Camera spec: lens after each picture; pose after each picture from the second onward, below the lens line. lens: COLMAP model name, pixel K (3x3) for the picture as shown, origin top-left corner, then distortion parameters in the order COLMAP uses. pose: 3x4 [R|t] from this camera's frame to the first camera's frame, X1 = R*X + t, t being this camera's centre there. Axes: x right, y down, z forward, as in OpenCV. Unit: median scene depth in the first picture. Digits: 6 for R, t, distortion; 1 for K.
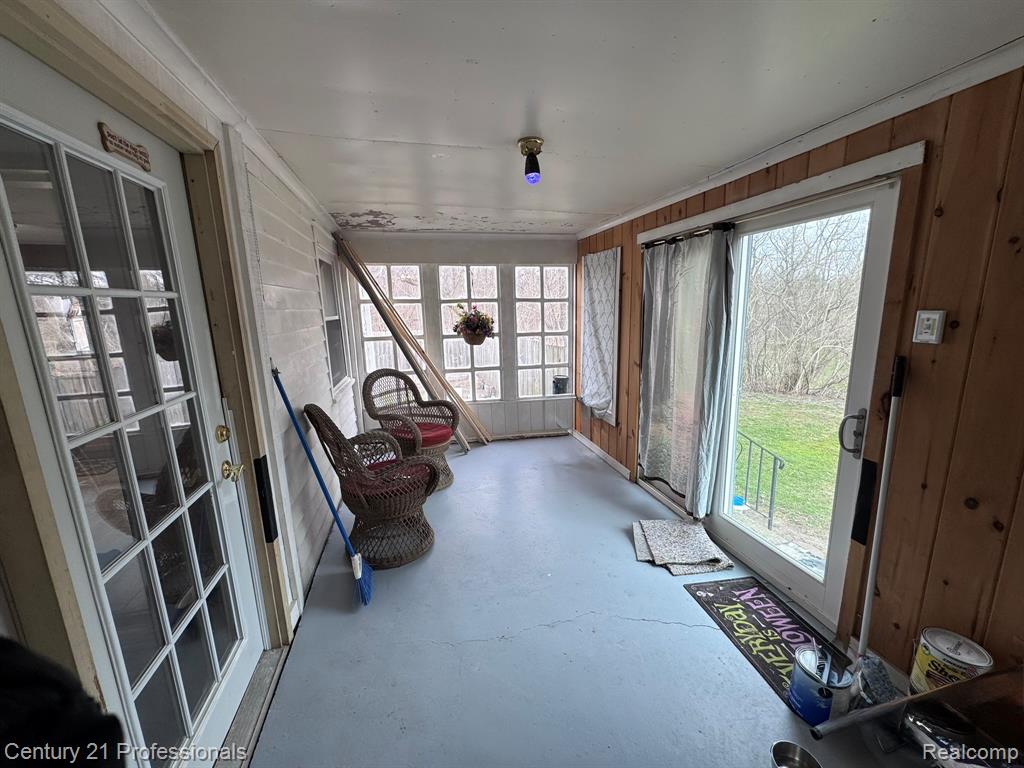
lens RADIAL K [[409.3, 0, 517.1], [0, 409.3, 384.3], [0, 0, 1]] dist [-0.001526, -0.000250]
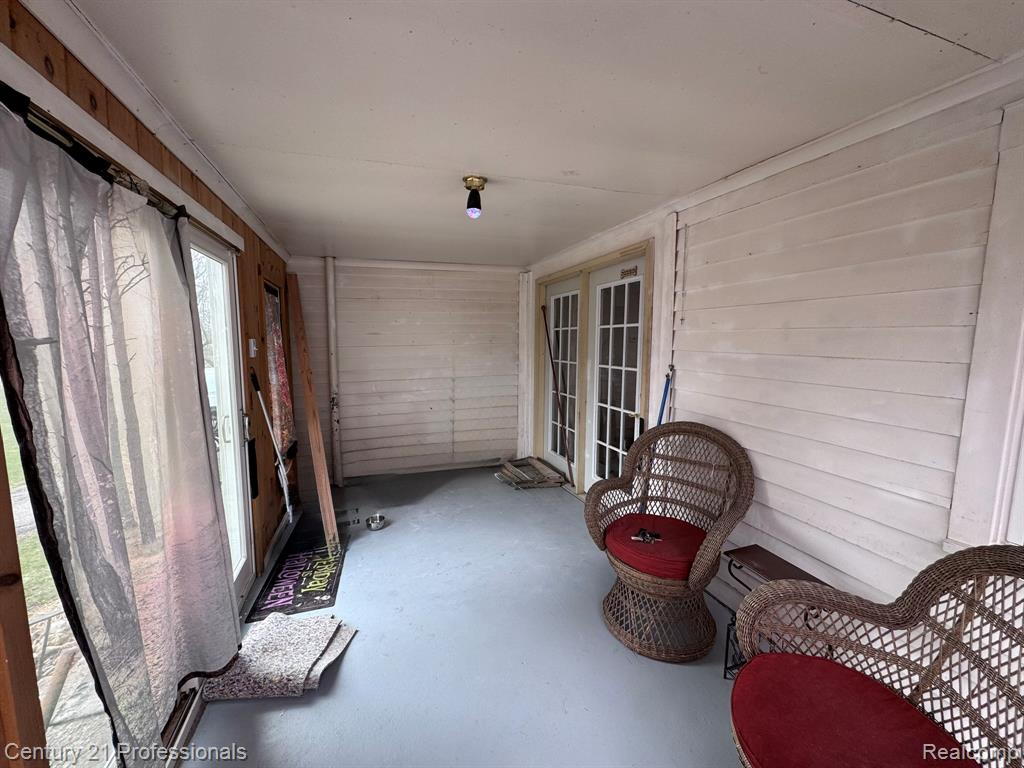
lens RADIAL K [[409.3, 0, 512.4], [0, 409.3, 384.2], [0, 0, 1]] dist [-0.001526, -0.000250]
pose [[-0.995538, 0.032751, -0.088498, 0.036591], [0.004193, 0.952266, 0.305240, -0.400589], [0.094270, 0.303506, -0.948155, 2.129637]]
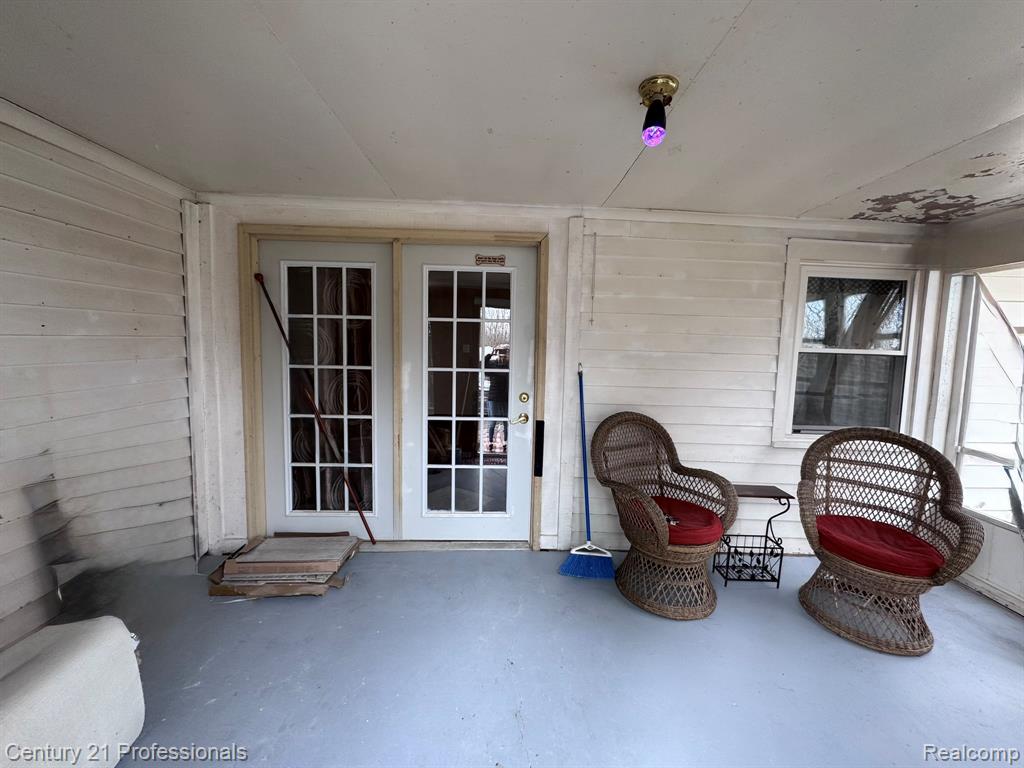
lens RADIAL K [[409.3, 0, 516.9], [0, 409.3, 386.9], [0, 0, 1]] dist [-0.001526, -0.000250]
pose [[-0.209016, 0.110142, -0.971690, 0.792324], [-0.211716, 0.964974, 0.154922, -0.150301], [0.954719, 0.238104, -0.178376, 0.988261]]
